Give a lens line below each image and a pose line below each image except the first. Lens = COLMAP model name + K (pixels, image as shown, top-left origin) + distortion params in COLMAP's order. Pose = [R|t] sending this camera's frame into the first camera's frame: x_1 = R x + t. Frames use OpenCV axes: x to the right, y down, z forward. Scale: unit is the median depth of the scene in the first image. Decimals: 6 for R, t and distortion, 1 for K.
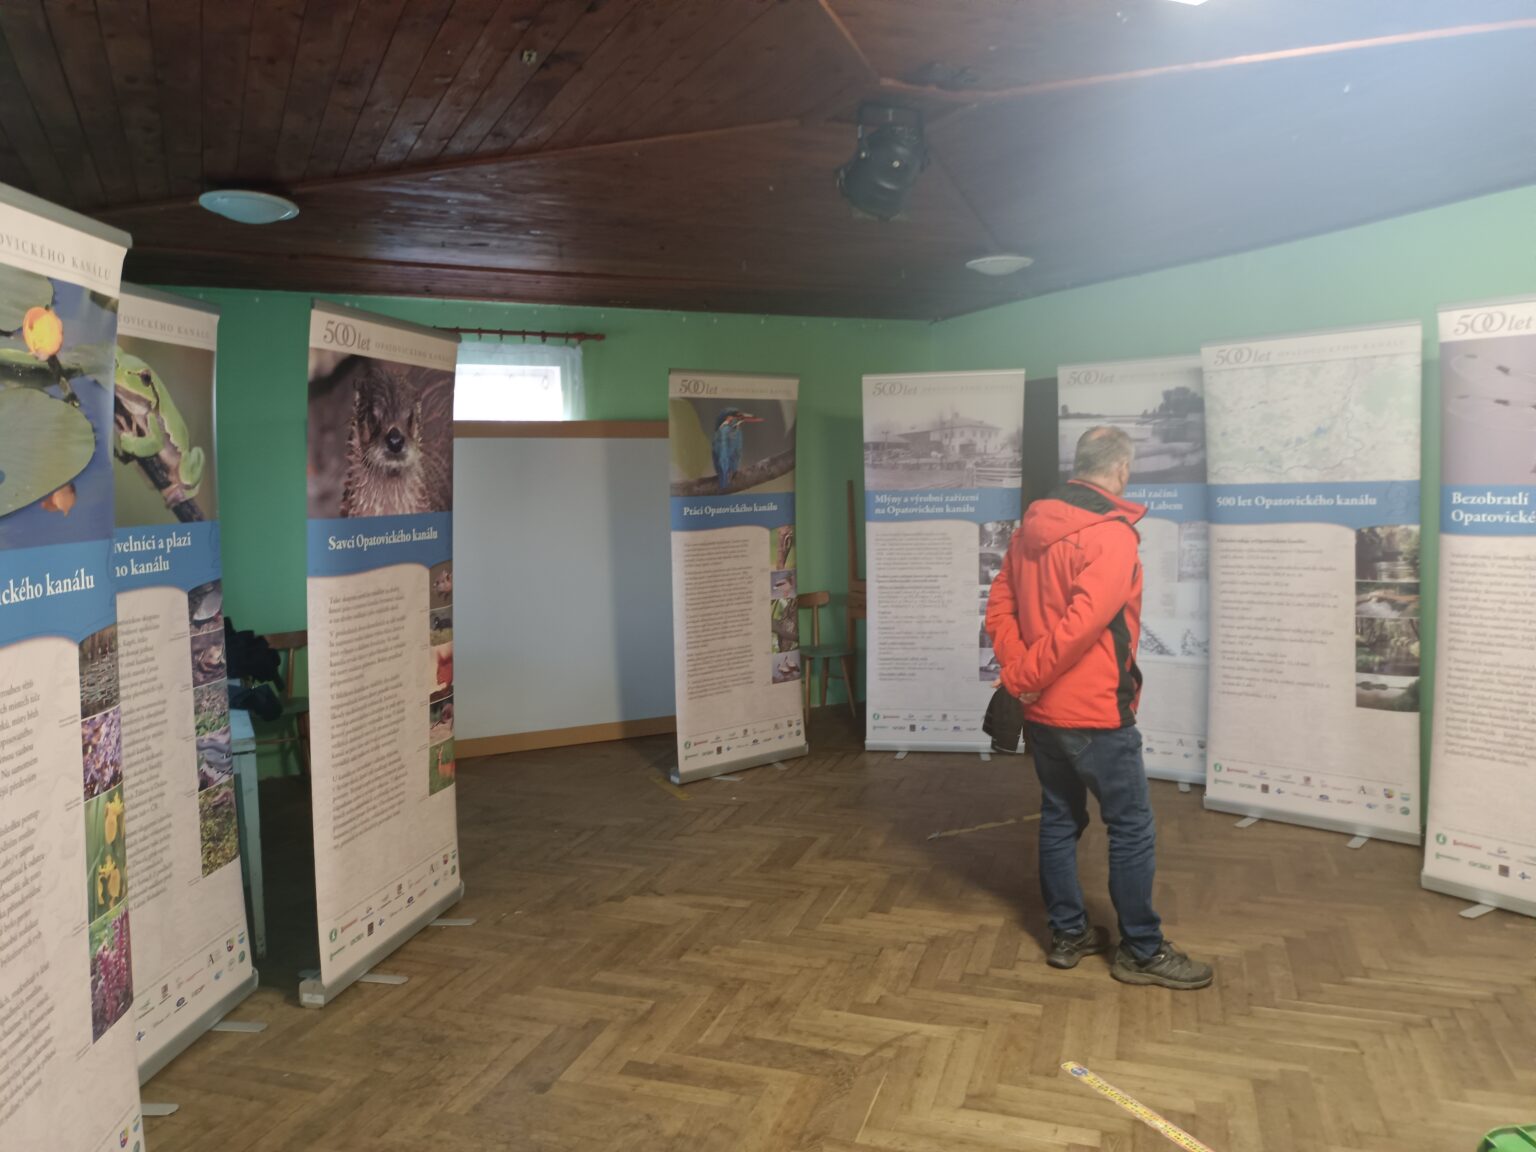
lens RADIAL K [[1112.8, 0, 763.1], [0, 1112.8, 570.0], [0, 0, 1]] dist [0.086390, -0.120381]
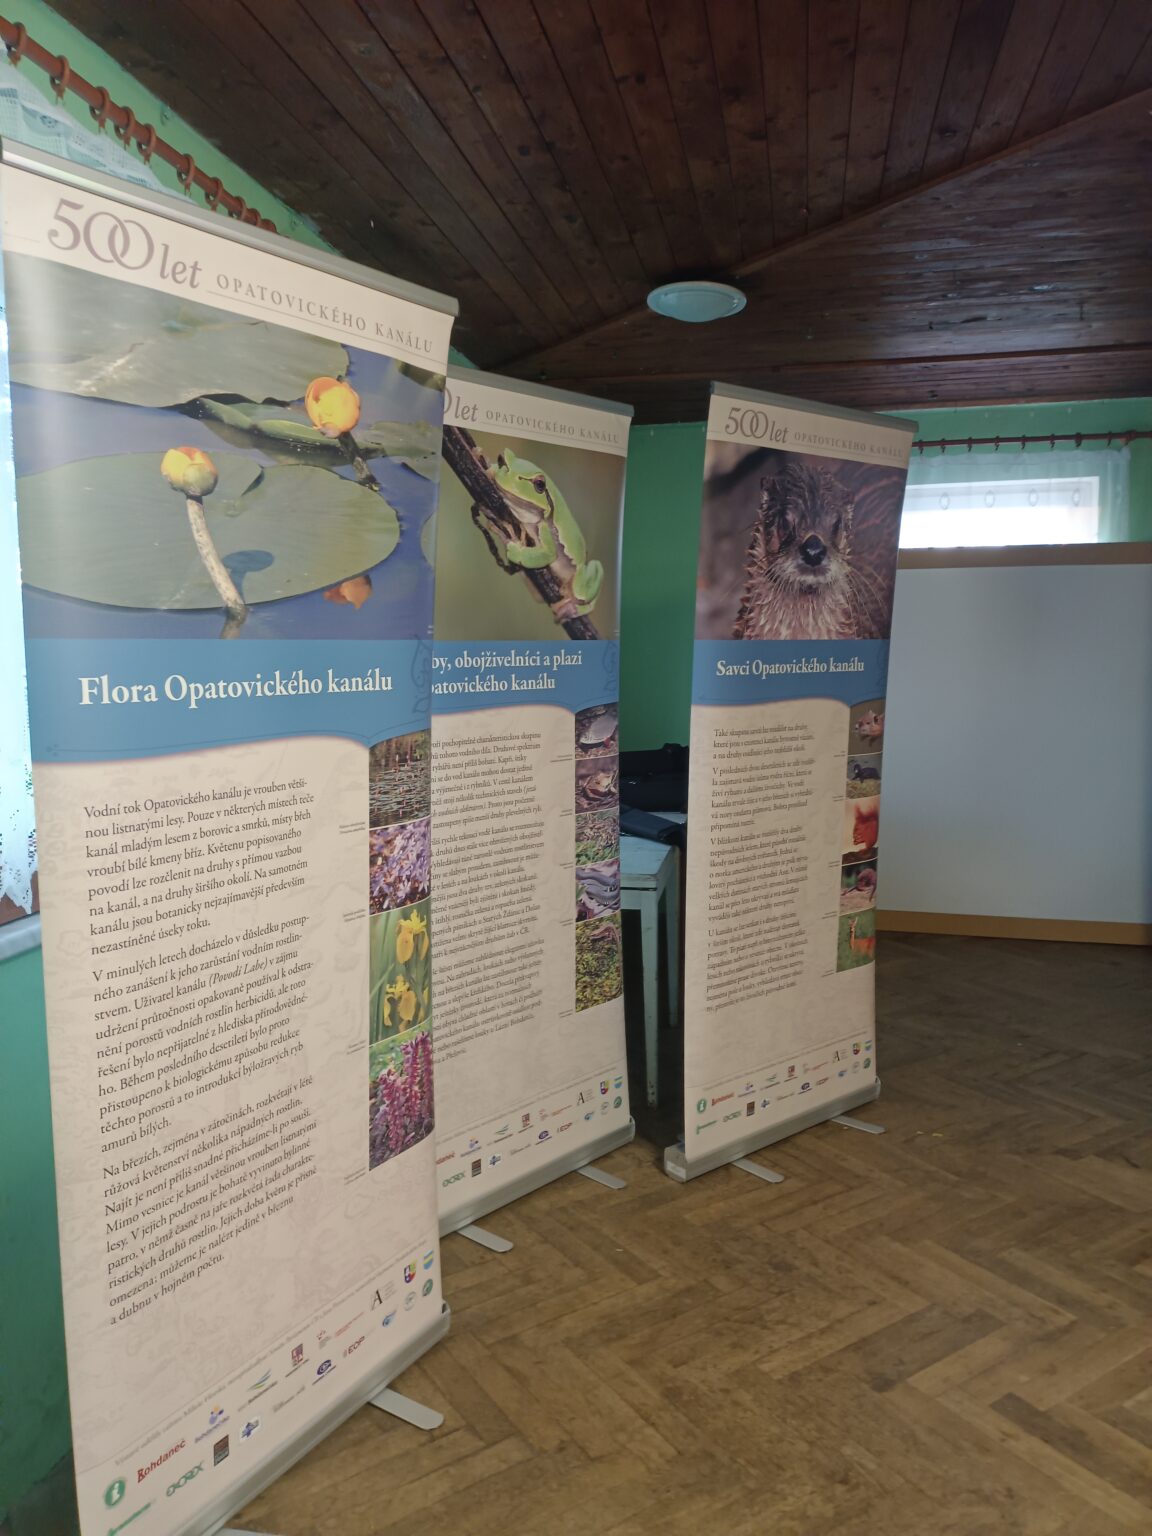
lens RADIAL K [[1112.8, 0, 576.0], [0, 1112.8, 768.0], [0, 0, 1]] dist [0.086390, -0.120381]
pose [[0.790669, 0.079758, -0.607026, 0.063361], [-0.059716, 0.996797, 0.053189, 0.015068], [0.609324, -0.005806, 0.792900, 0.245508]]
